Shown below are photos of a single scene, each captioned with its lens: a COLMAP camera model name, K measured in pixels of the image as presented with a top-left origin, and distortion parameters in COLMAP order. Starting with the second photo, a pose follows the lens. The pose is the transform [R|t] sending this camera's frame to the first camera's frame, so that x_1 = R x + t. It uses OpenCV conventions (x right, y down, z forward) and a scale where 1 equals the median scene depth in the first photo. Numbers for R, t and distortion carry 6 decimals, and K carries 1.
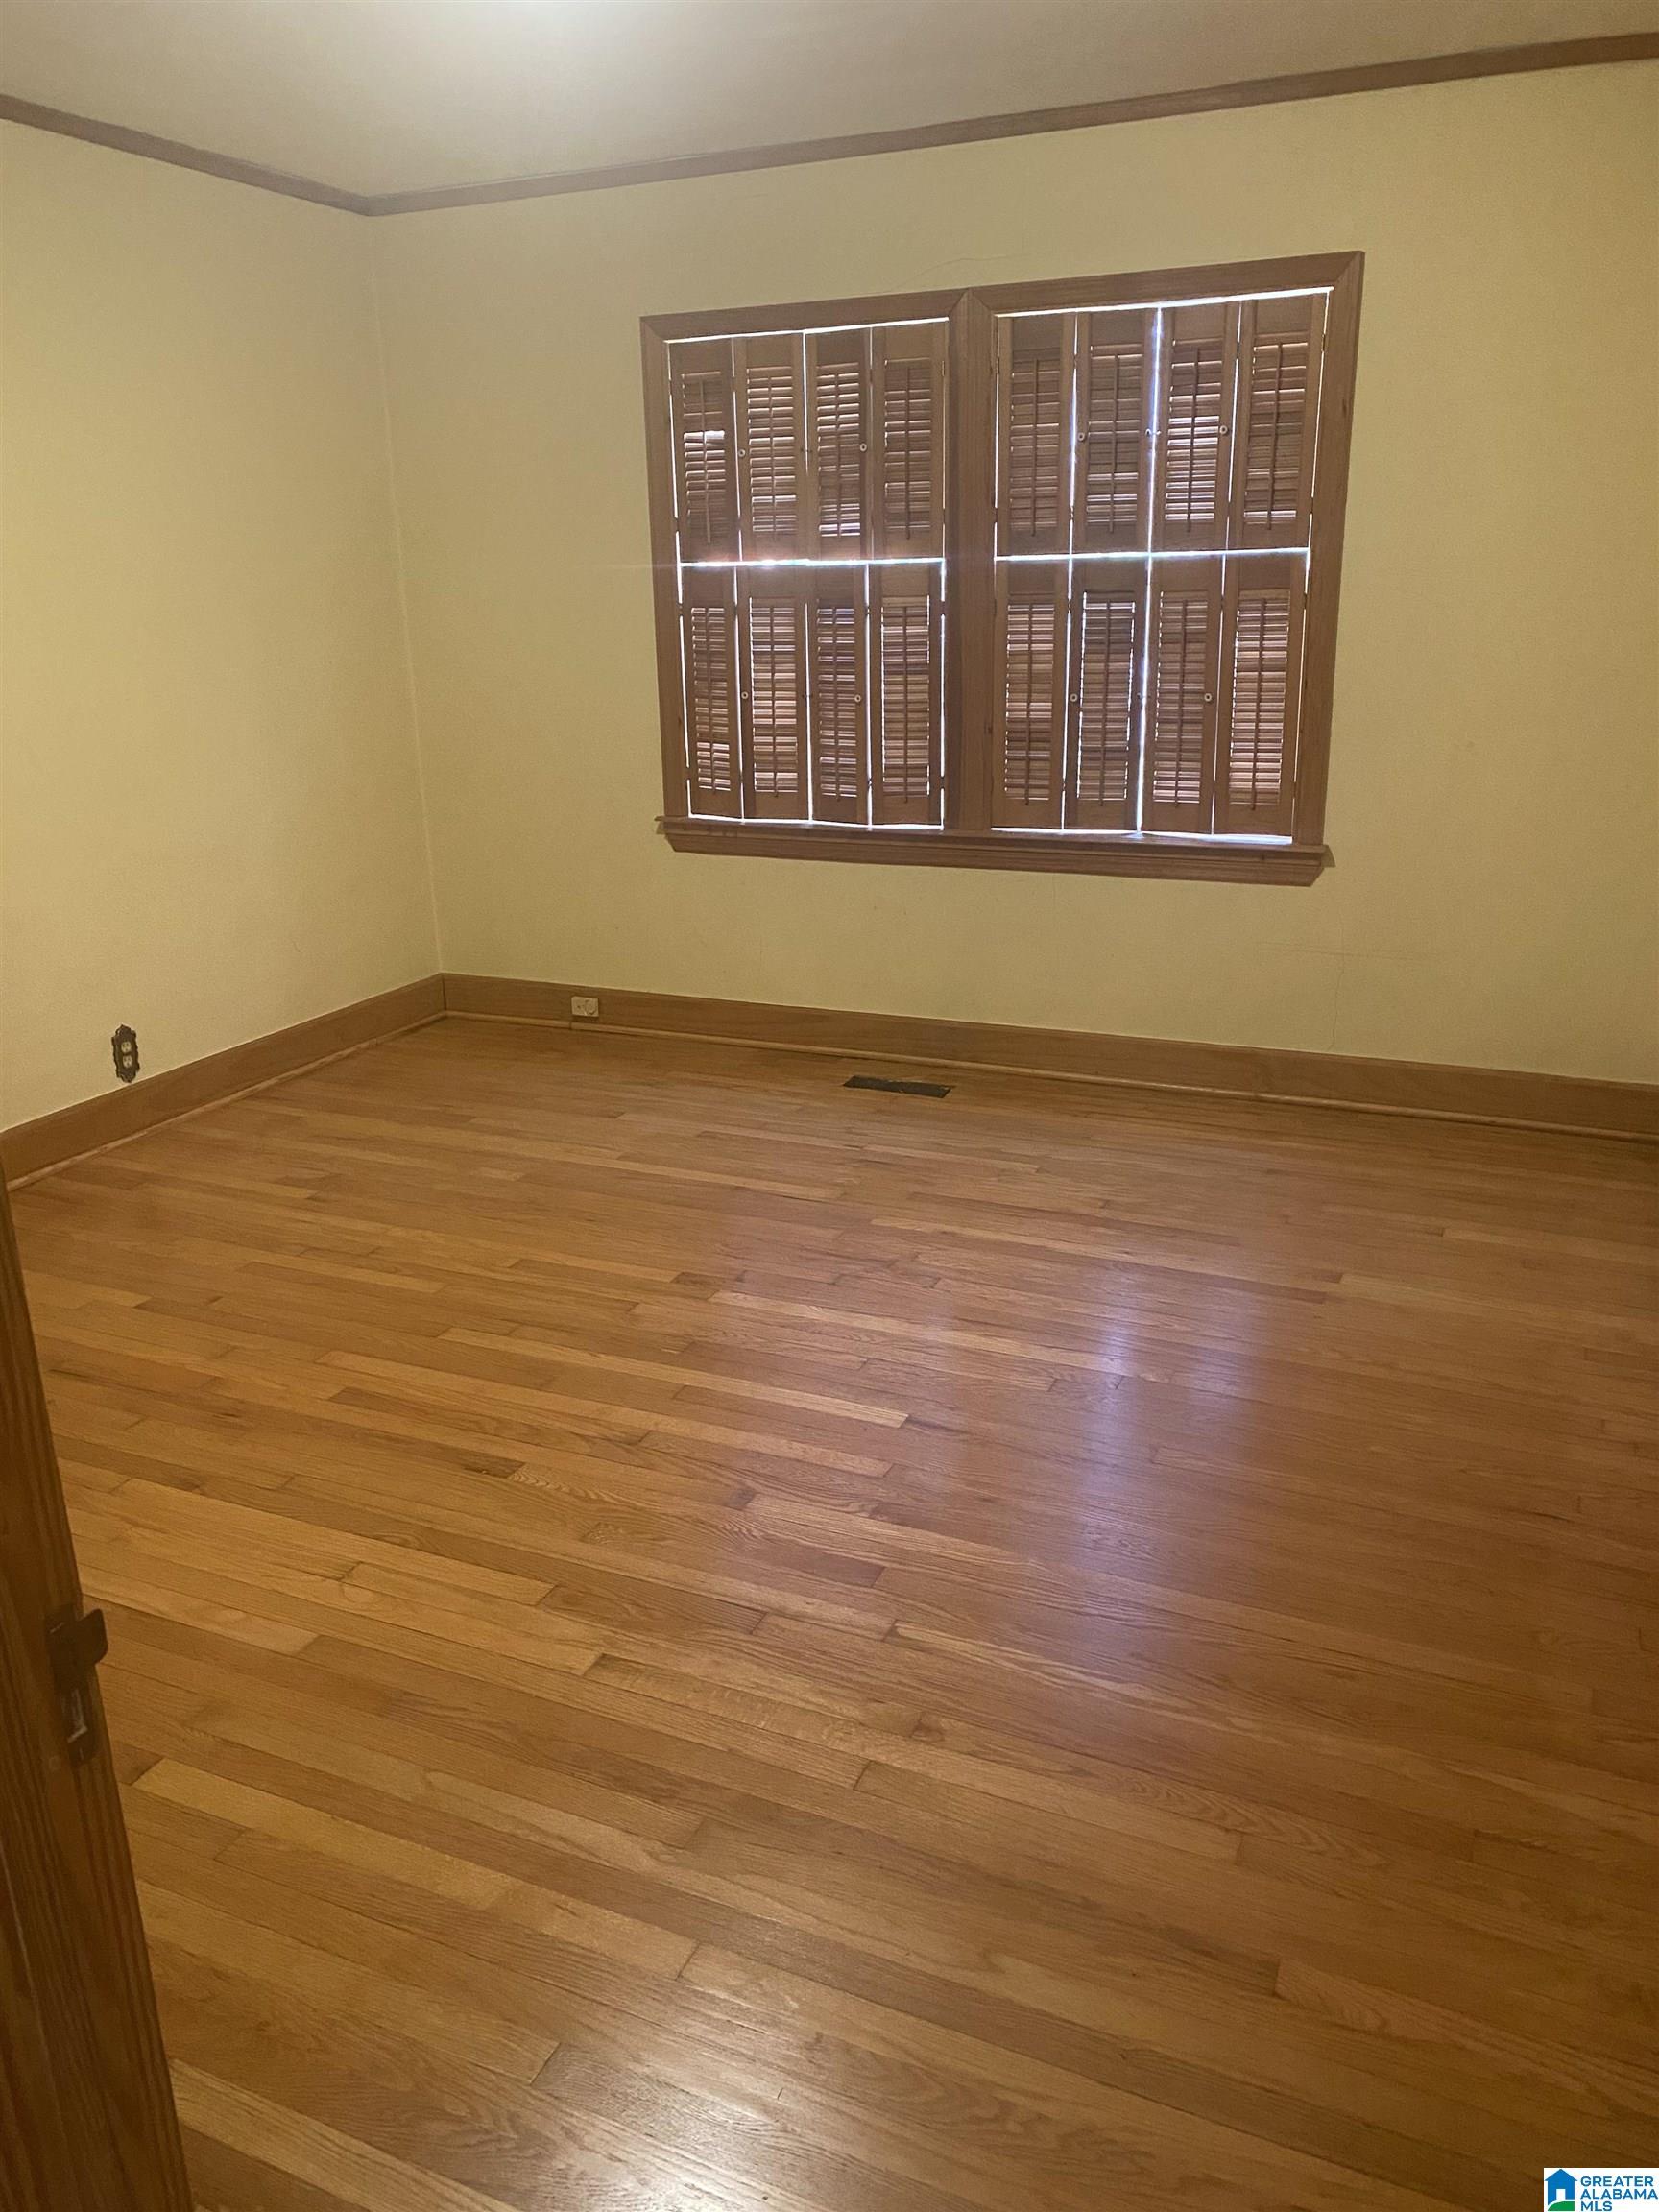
lens RADIAL K [[1677.0, 0, 829.5], [0, 1677.0, 1106.0], [0, 0, 1]] dist [0.003270, 0.001576]
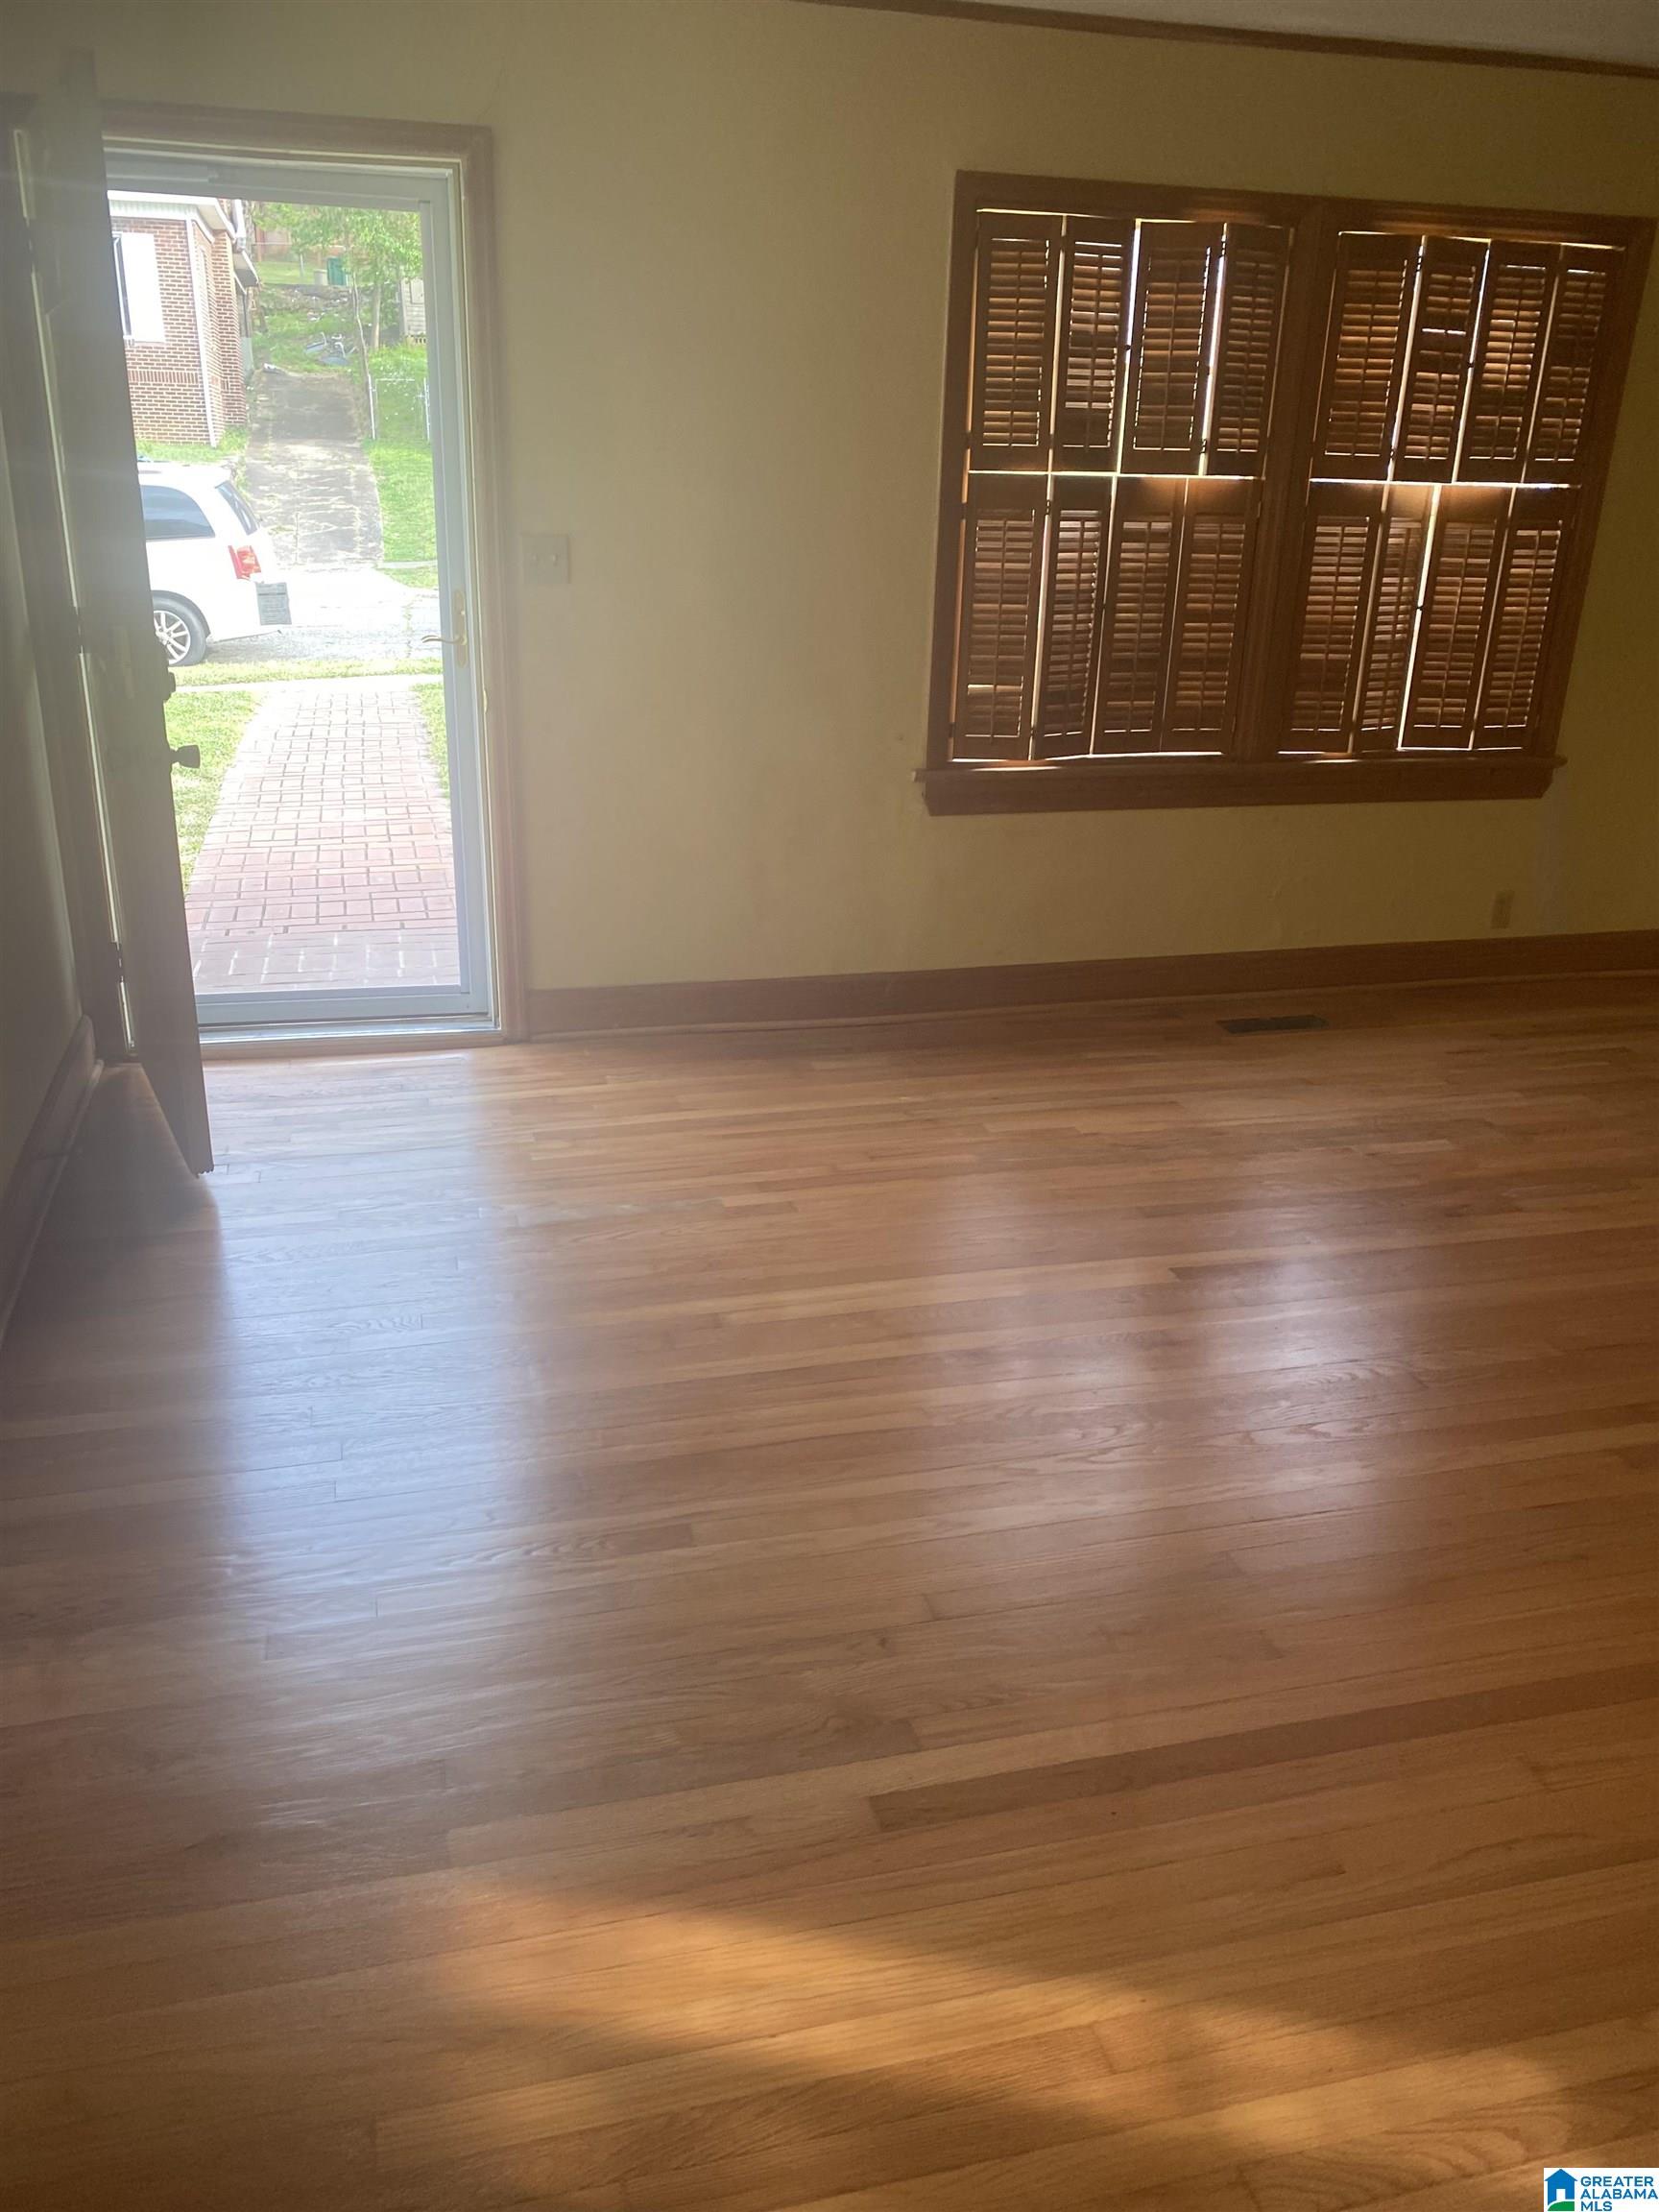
lens RADIAL K [[1677.0, 0, 829.5], [0, 1677.0, 1106.0], [0, 0, 1]] dist [0.003270, 0.001576]
pose [[0.796324, -0.177649, 0.578195, -0.674253], [0.146157, 0.984086, 0.101063, -0.093605], [-0.586947, 0.004029, 0.809616, 0.326178]]
